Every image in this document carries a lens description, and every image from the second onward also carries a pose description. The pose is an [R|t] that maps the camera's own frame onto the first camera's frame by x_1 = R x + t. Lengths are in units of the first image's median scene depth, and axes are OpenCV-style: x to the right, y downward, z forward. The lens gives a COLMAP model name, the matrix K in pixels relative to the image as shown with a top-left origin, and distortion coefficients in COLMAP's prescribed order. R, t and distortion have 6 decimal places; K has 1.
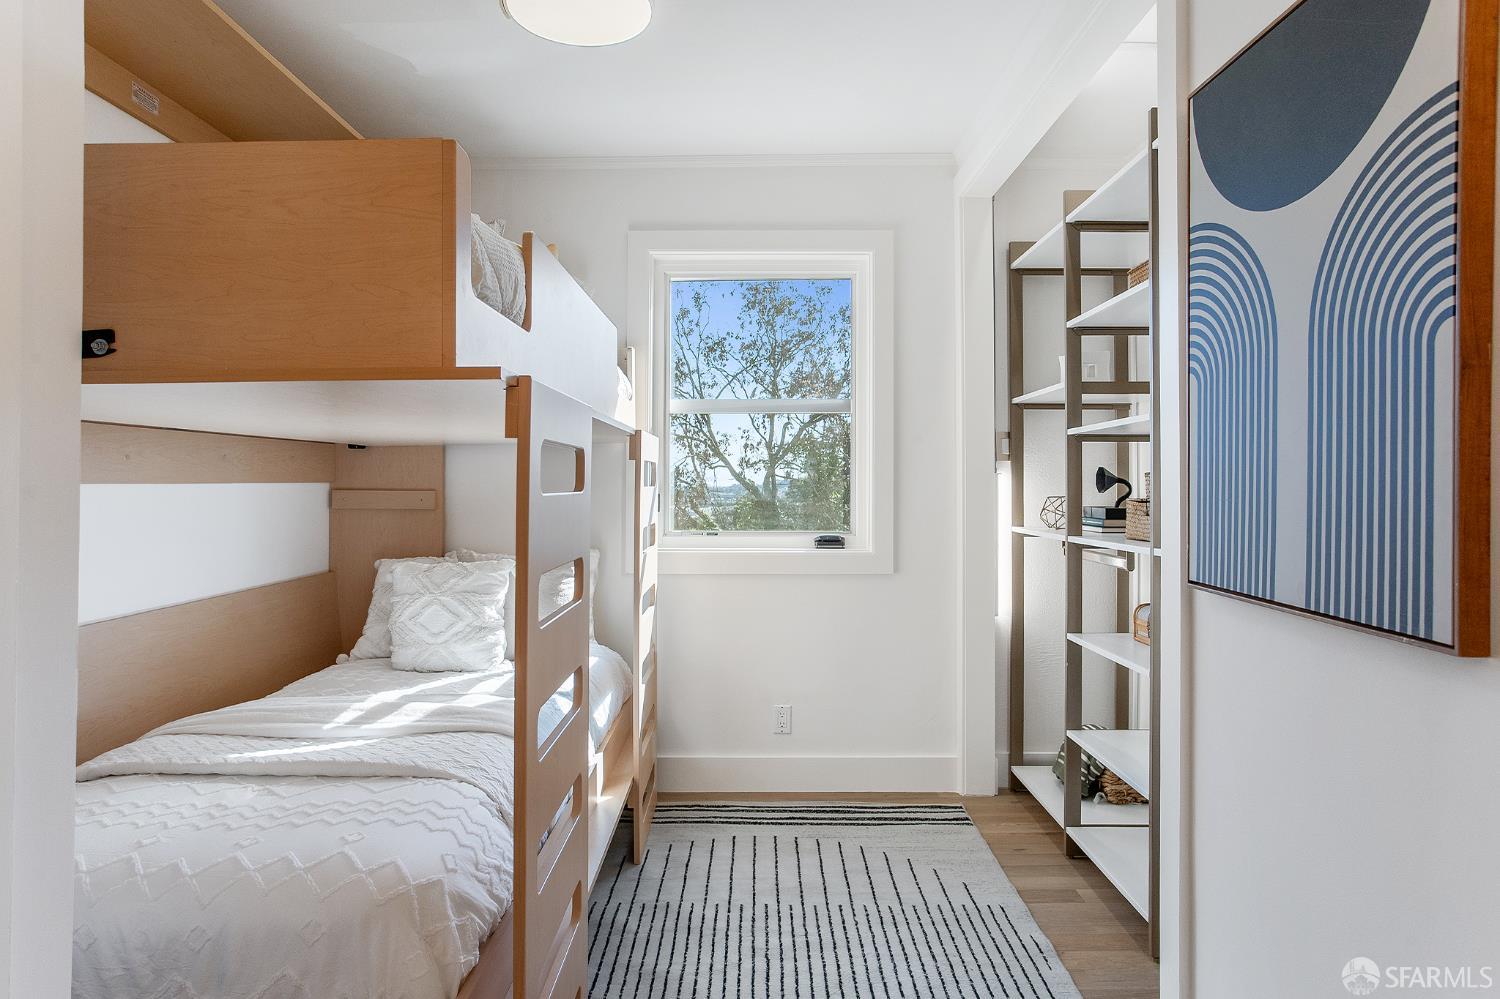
lens RADIAL K [[853.7, 0, 736.9], [0, 853.7, 479.7], [0, 0, 1]] dist [-0.030058, 0.000619]
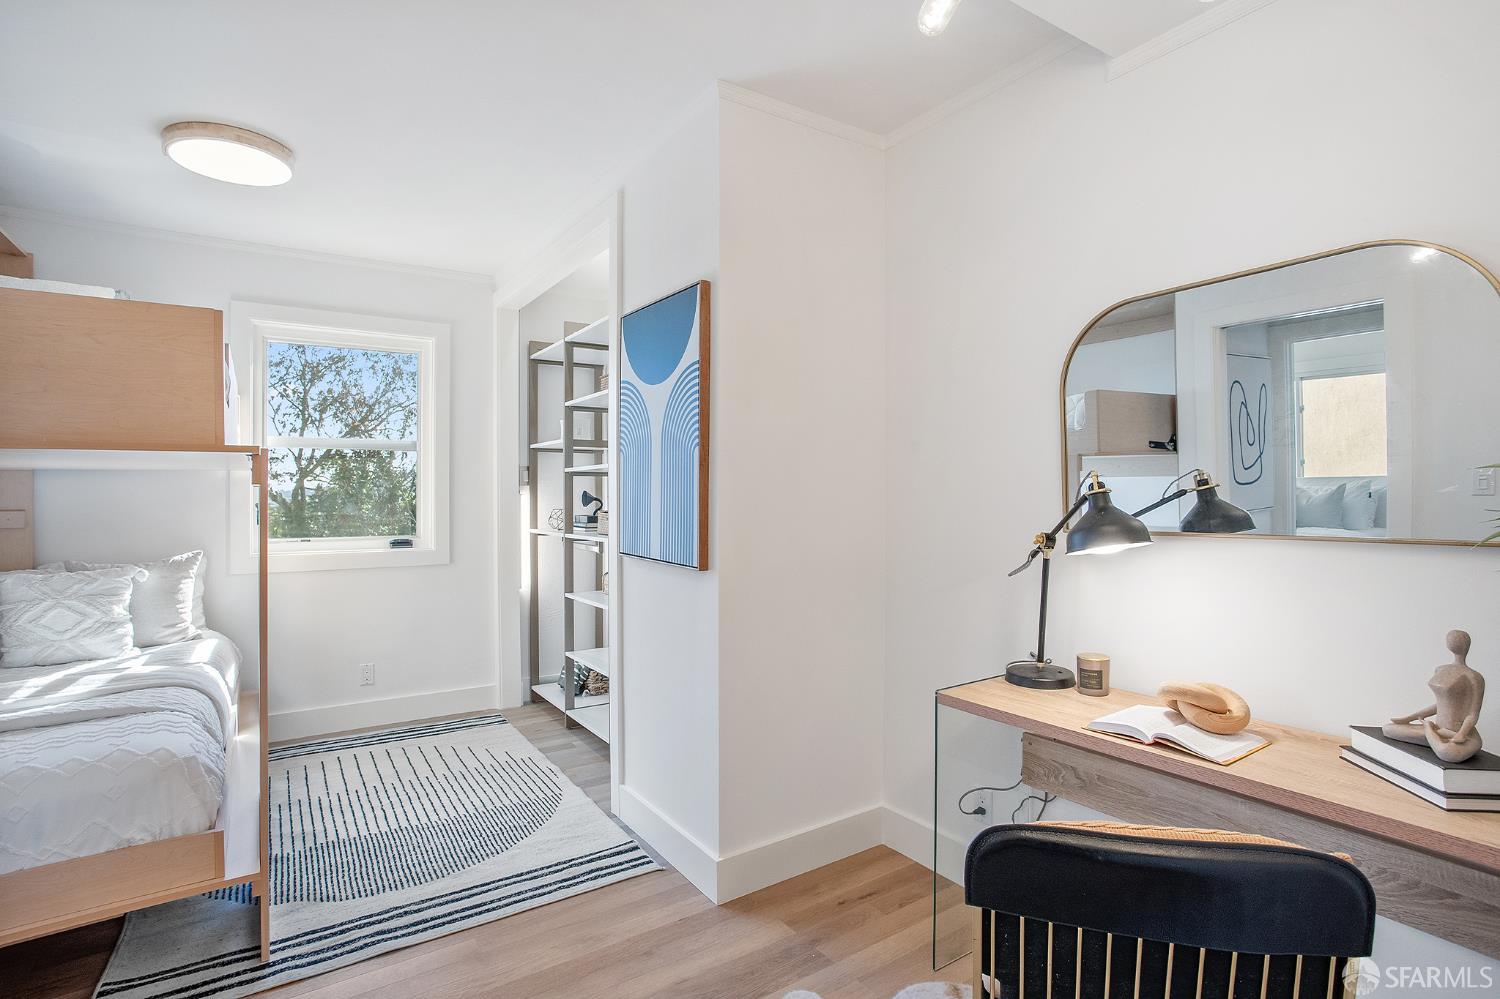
lens RADIAL K [[735.2, 0, 742.2], [0, 735.2, 494.9], [0, 0, 1]] dist [-0.067937, 0.034932]
pose [[0.823608, -0.002829, 0.567153, -0.121213], [-0.000523, 0.999983, 0.005748, -0.015625], [-0.567160, -0.005030, 0.823593, -0.332749]]
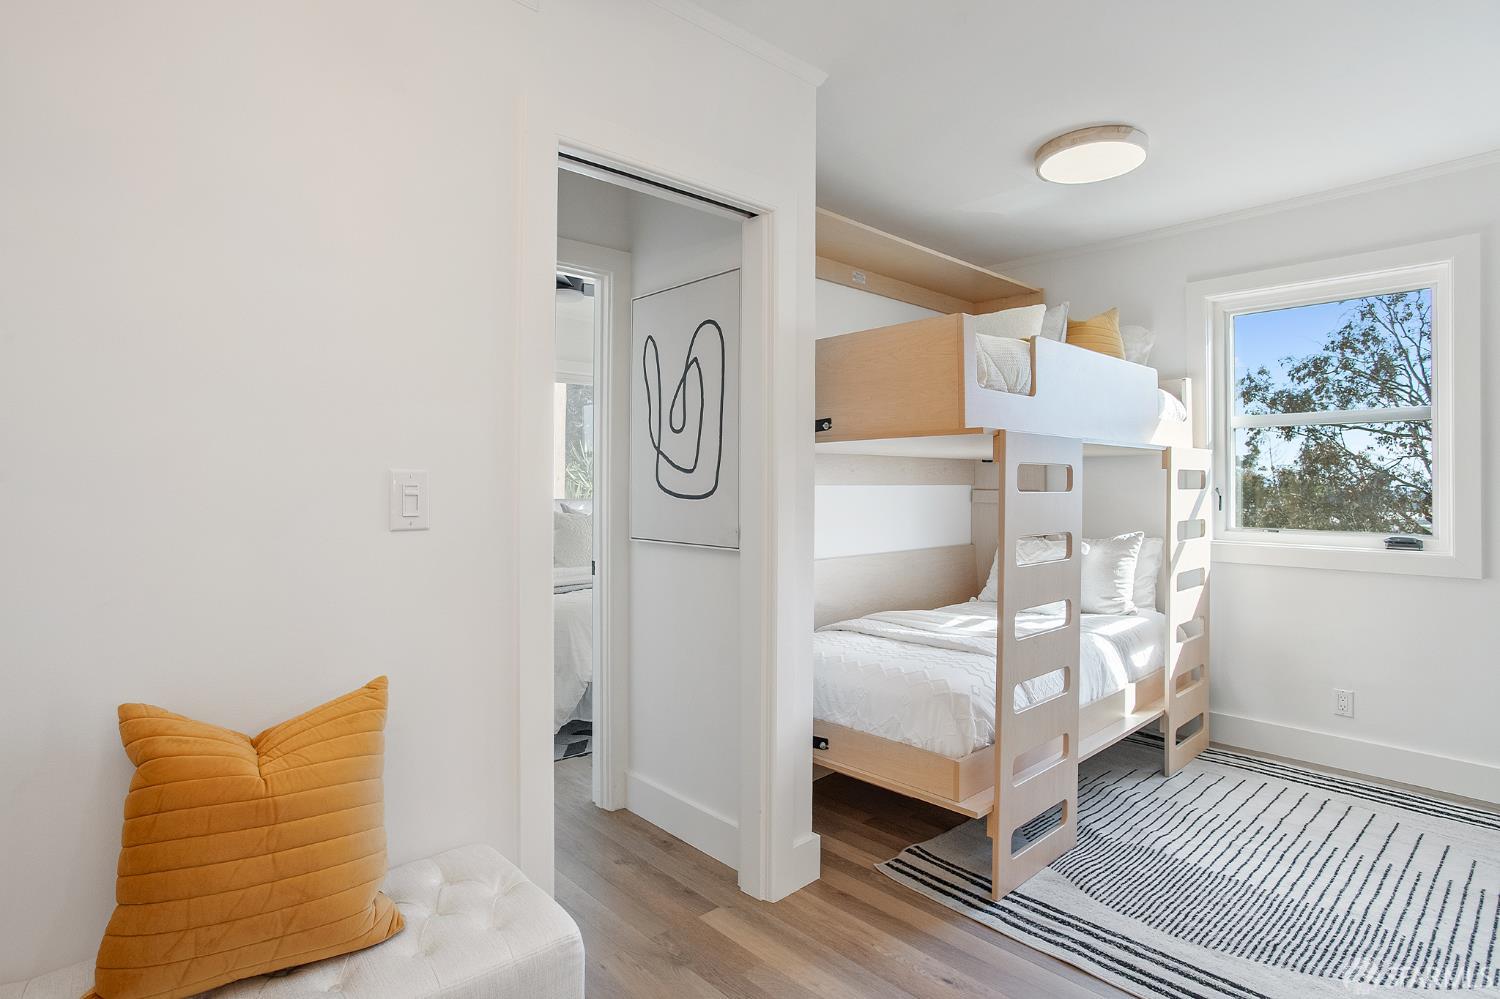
lens RADIAL K [[771.0, 0, 737.2], [0, 771.0, 470.0], [0, 0, 1]] dist [-0.072880, 0.034482]
pose [[0.679949, -0.009982, -0.733191, 0.258132], [-0.001997, 0.999878, -0.015465, -0.001830], [0.733256, 0.011979, 0.679847, -0.255157]]
